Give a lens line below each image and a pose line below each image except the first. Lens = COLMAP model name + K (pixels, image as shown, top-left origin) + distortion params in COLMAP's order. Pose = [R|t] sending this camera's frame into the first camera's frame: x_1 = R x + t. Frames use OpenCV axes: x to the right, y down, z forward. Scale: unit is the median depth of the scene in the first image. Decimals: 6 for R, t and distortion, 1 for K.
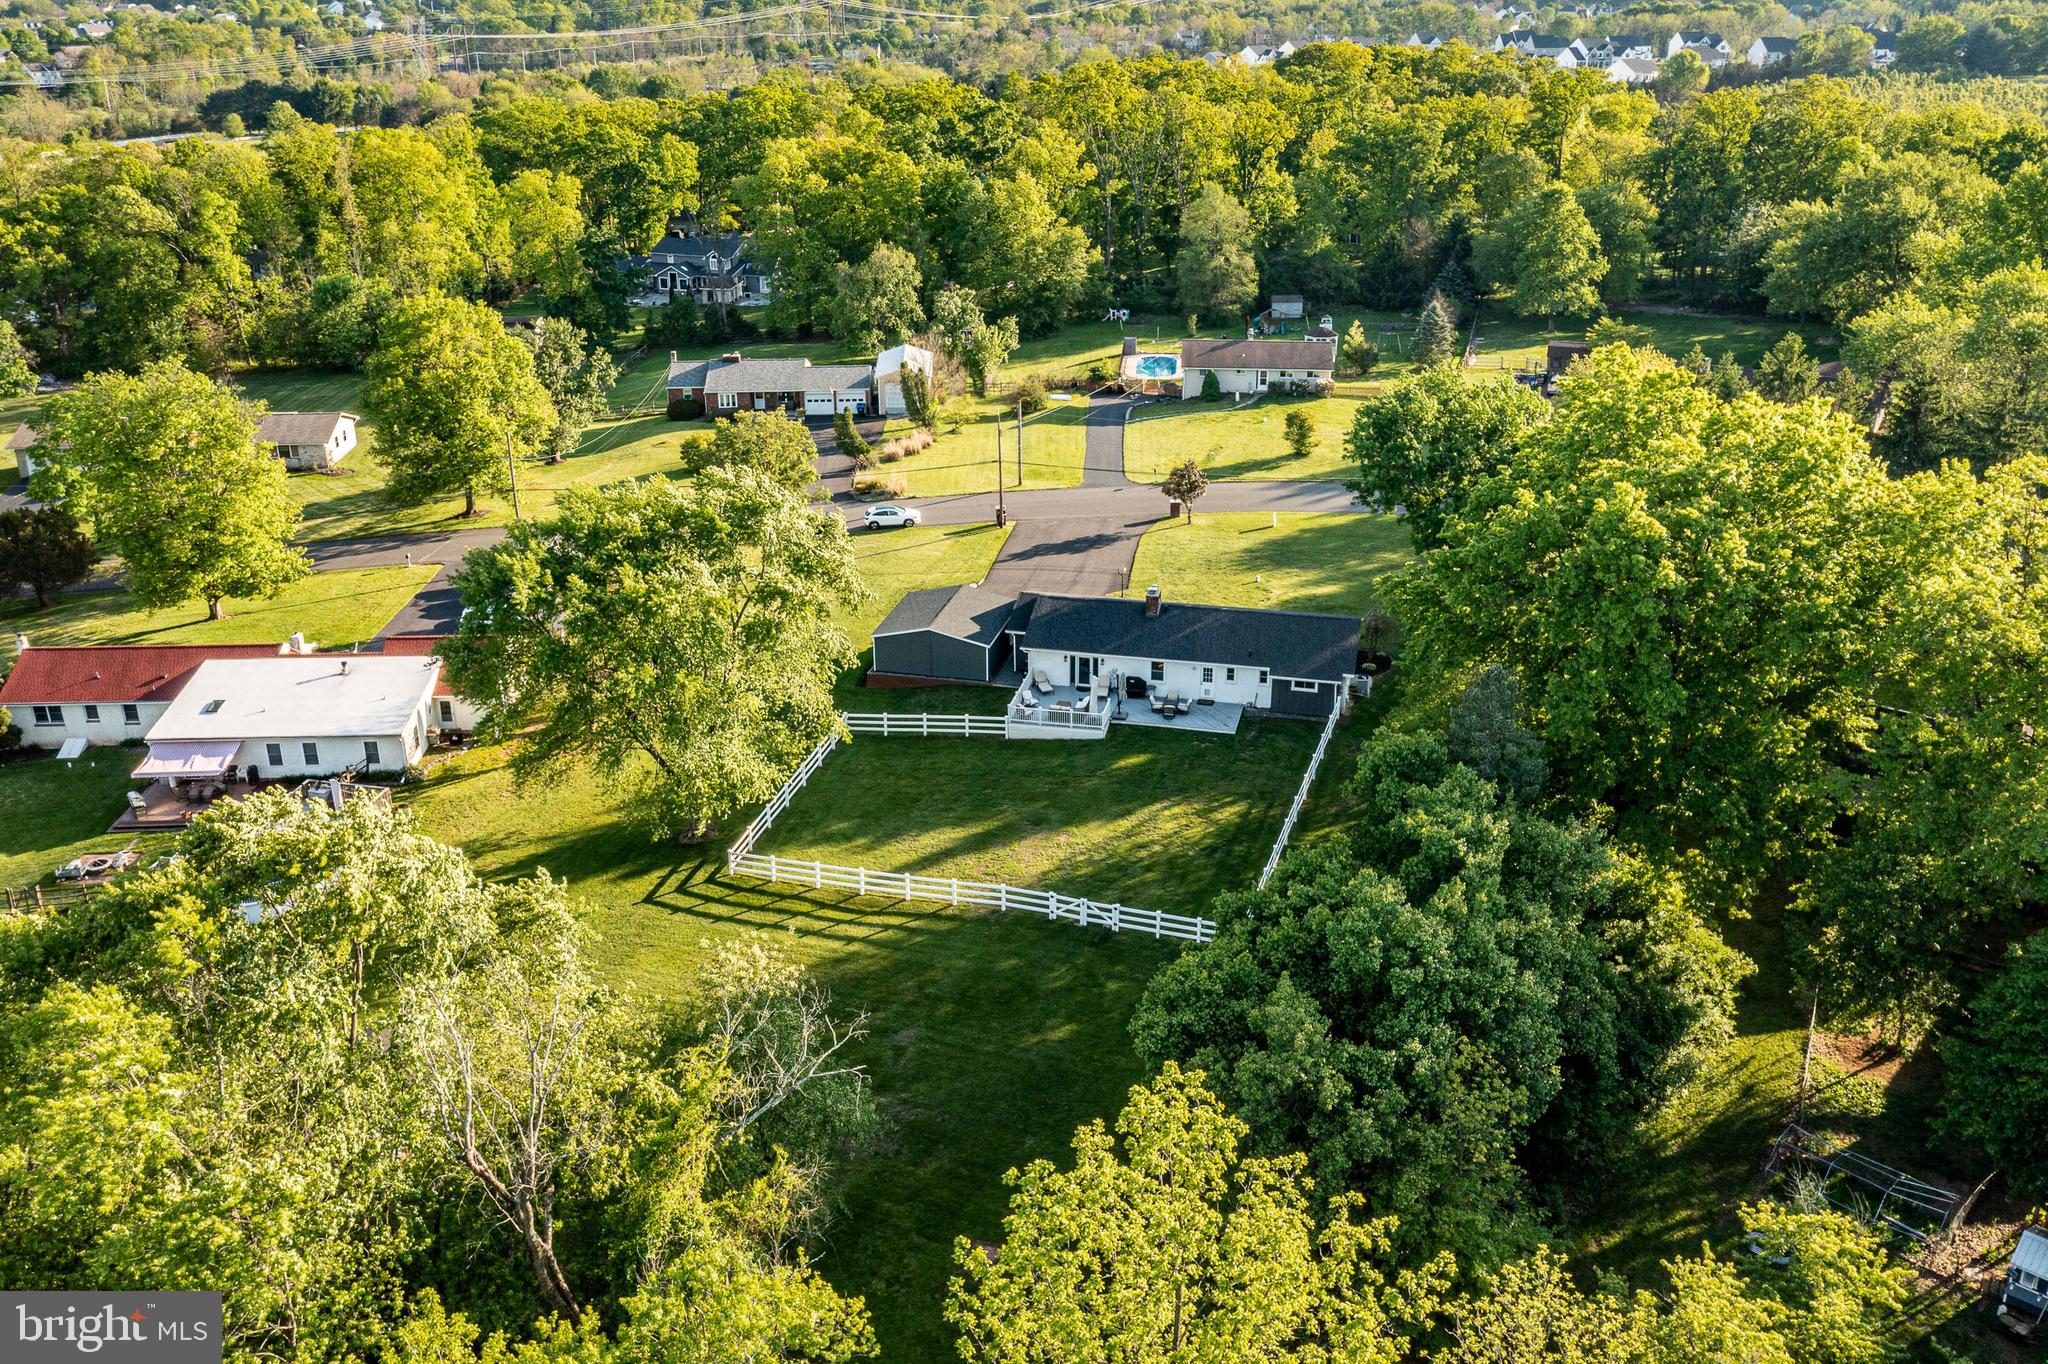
lens RADIAL K [[1768.4, 0, 1063.9], [0, 1768.4, 652.2], [0, 0, 1]] dist [-0.014087, 0.049811]
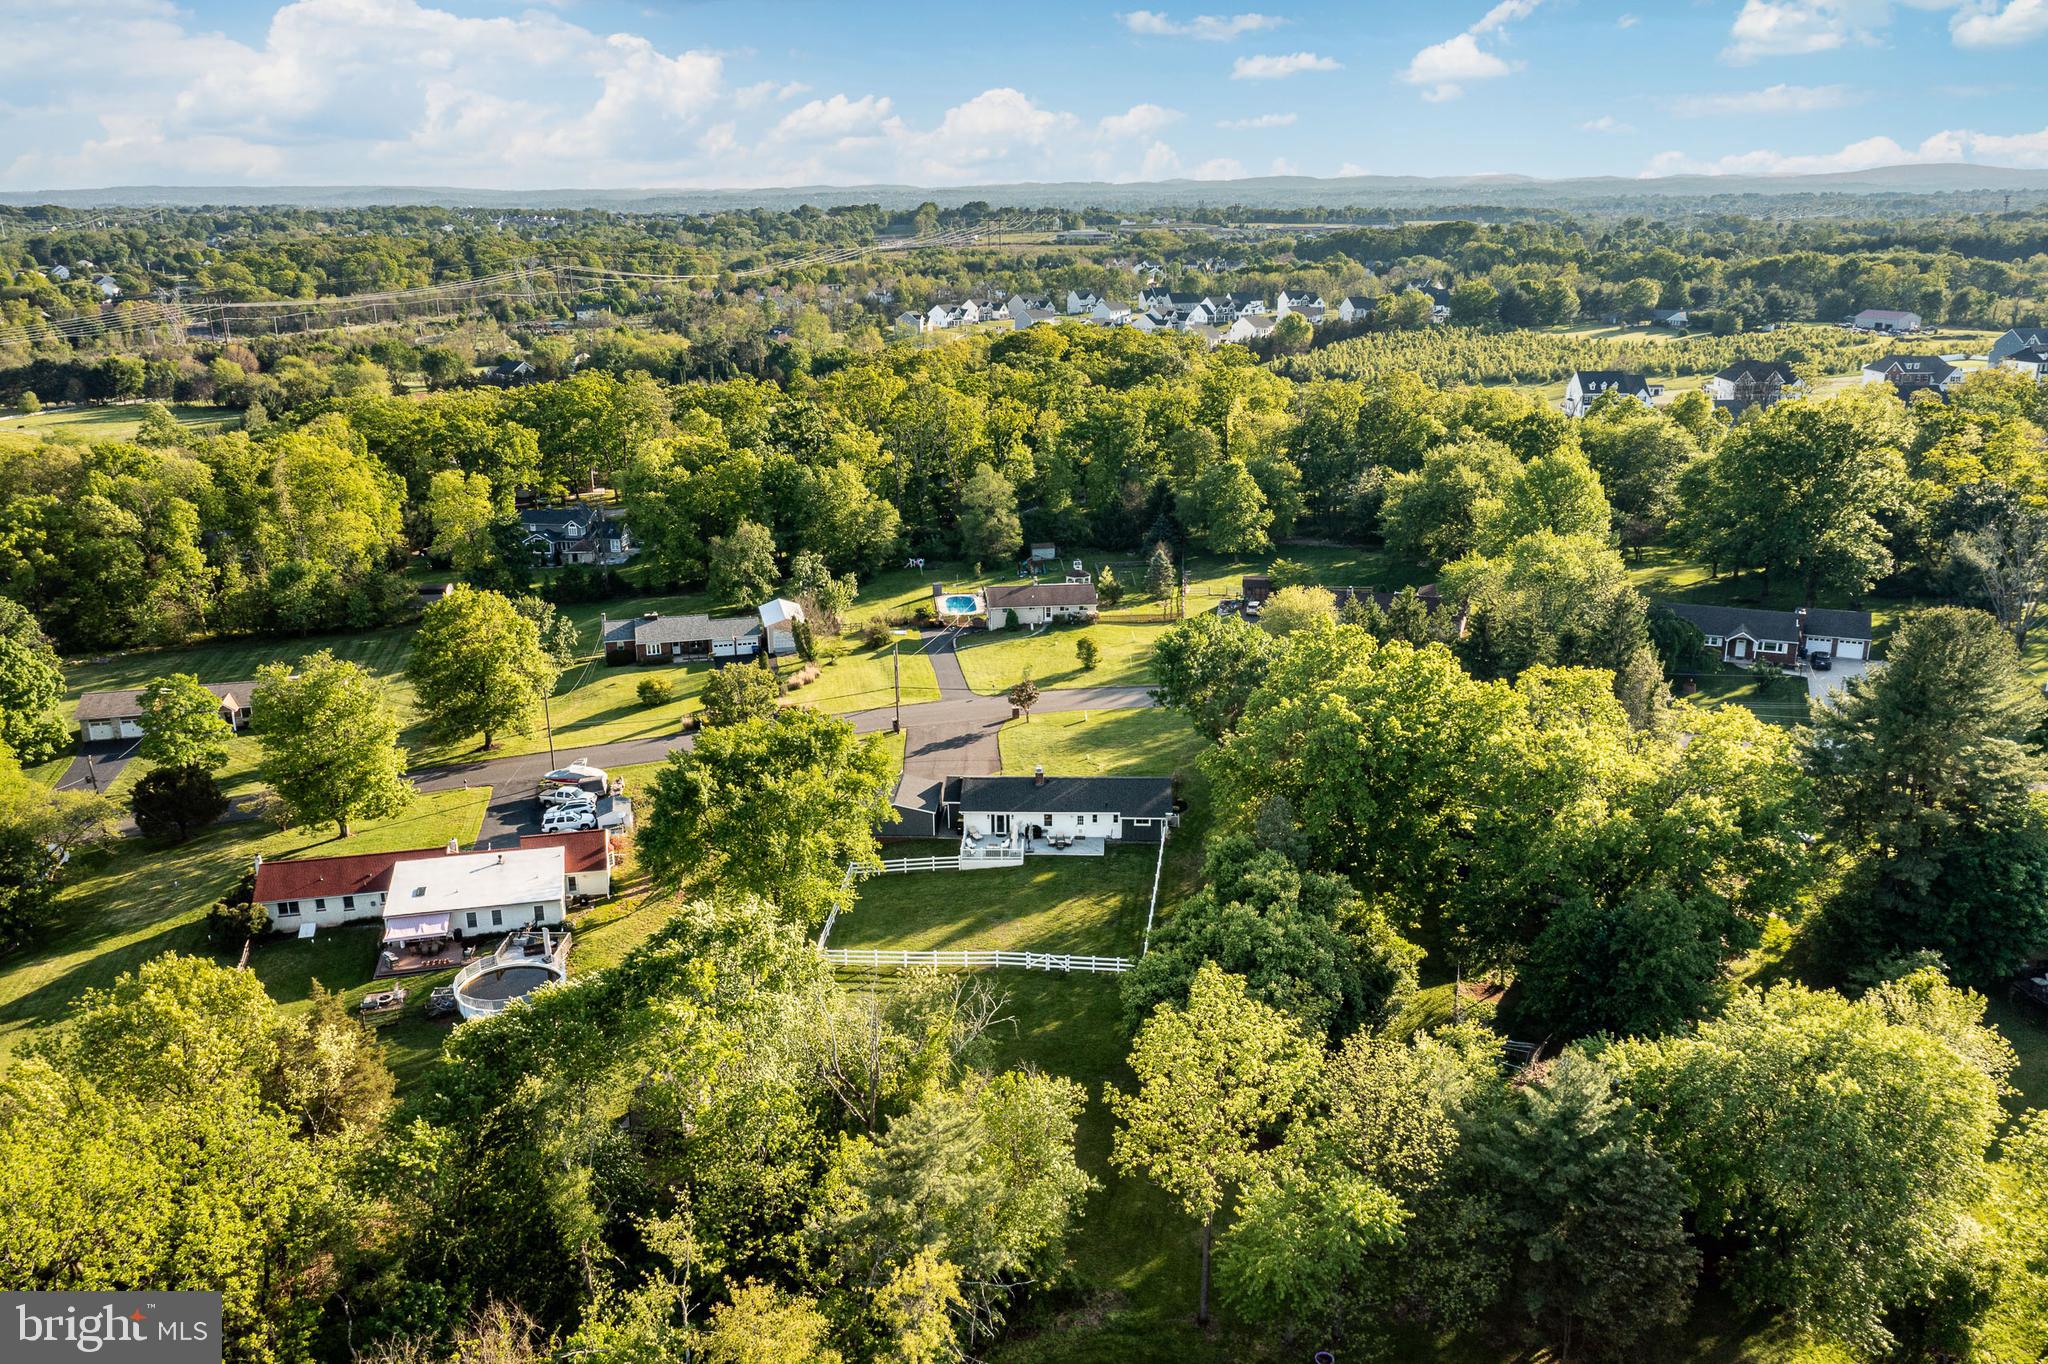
lens RADIAL K [[1768.4, 0, 1063.9], [0, 1768.4, 652.2], [0, 0, 1]] dist [-0.014087, 0.049811]
pose [[0.978102, -0.054699, 0.200812, -0.155950], [0.074476, 0.992943, -0.092288, 0.005501], [-0.194347, 0.105223, 0.975273, -0.355904]]
